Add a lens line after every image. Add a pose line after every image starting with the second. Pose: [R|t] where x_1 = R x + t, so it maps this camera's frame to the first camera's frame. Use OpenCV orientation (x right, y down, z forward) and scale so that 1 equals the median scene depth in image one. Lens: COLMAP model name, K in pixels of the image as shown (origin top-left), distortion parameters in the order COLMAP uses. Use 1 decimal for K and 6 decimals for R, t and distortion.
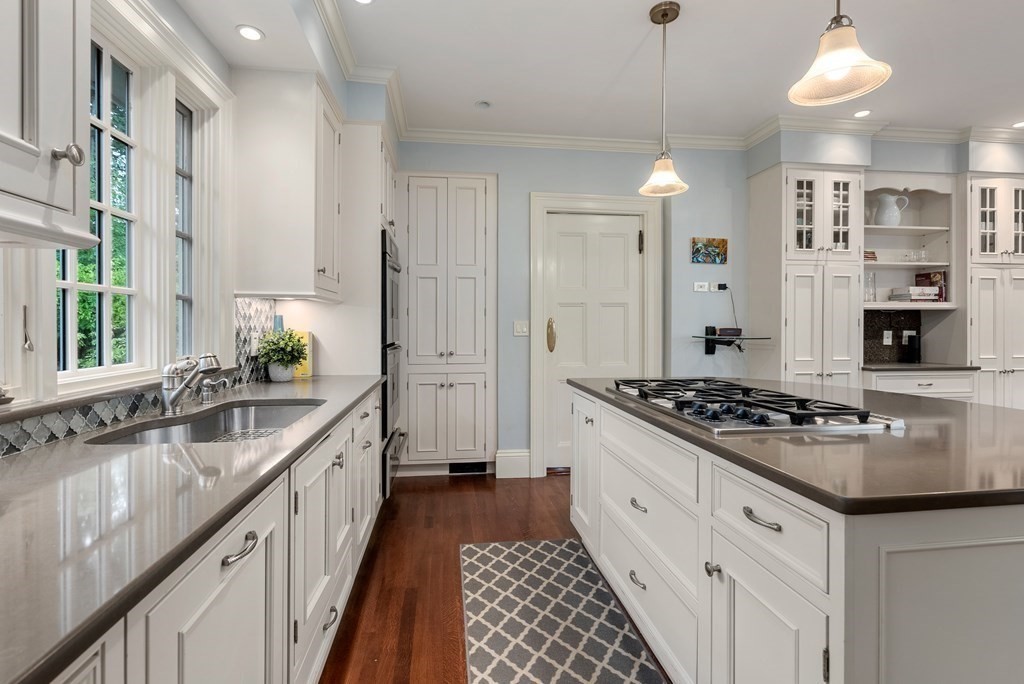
lens RADIAL K [[477.3, 0, 512.3], [0, 477.3, 328.4], [0, 0, 1]] dist [-0.002544, -0.000048]
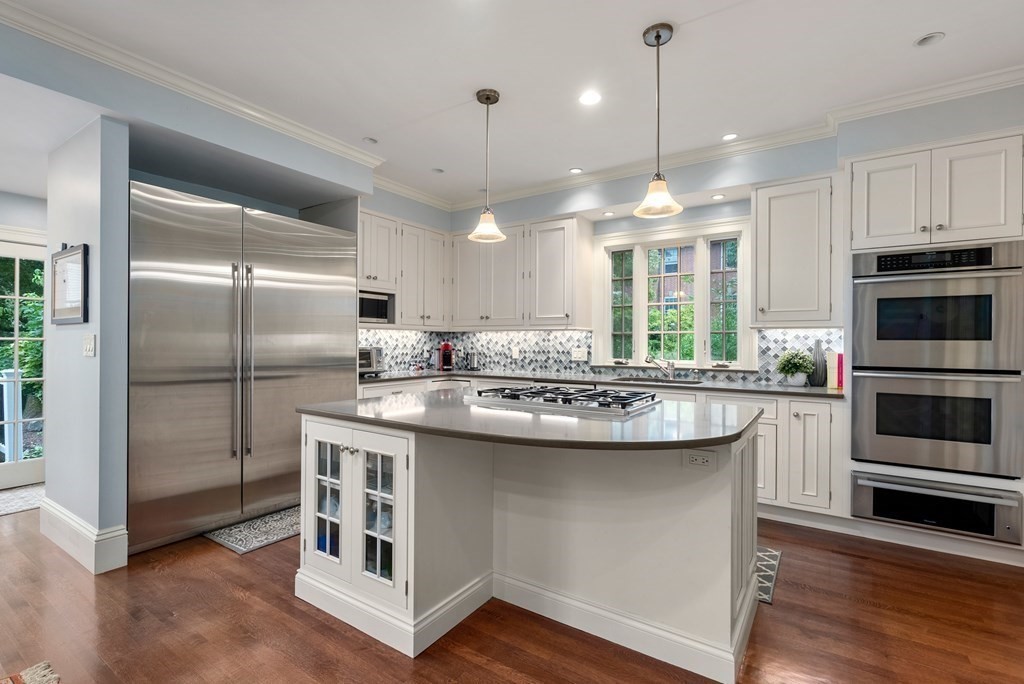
lens RADIAL K [[471.7, 0, 516.2], [0, 471.7, 341.9], [0, 0, 1]] dist [-0.003794, -0.000091]
pose [[-0.662521, -0.004951, -0.749027, 1.159711], [-0.009994, 0.999948, 0.002230, -0.015874], [0.748977, 0.008963, -0.662536, 1.338164]]
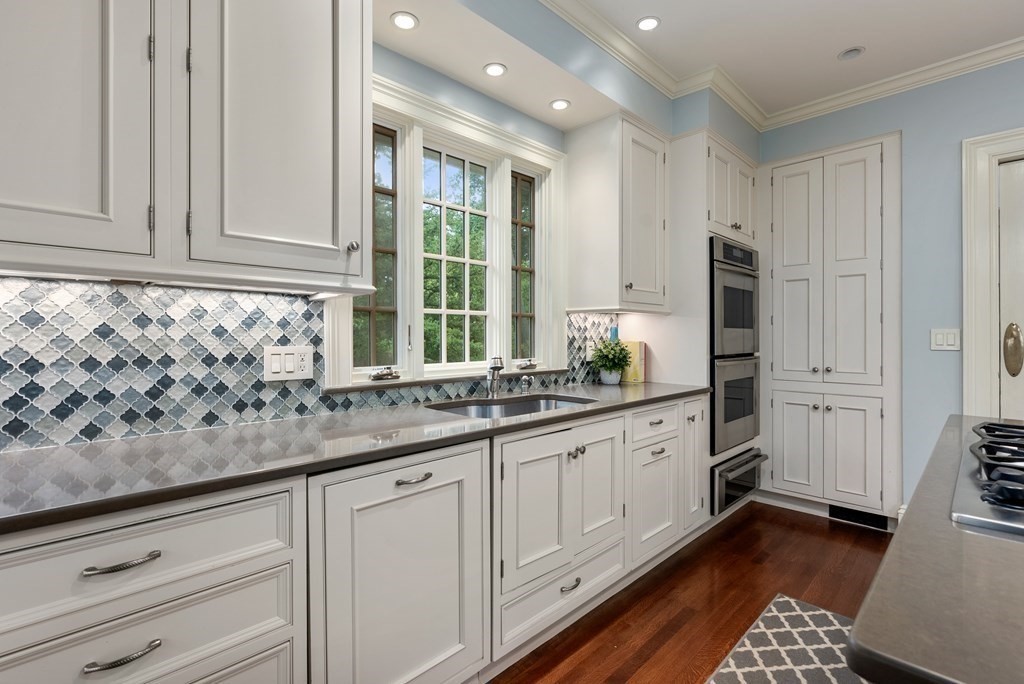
lens RADIAL K [[472.7, 0, 506.3], [0, 472.7, 336.3], [0, 0, 1]] dist [-0.000917, 0.000018]
pose [[0.594121, -0.001673, -0.804374, 0.299119], [-0.002904, 0.999987, -0.004225, 0.000071], [0.804370, 0.004846, 0.594108, 0.114853]]
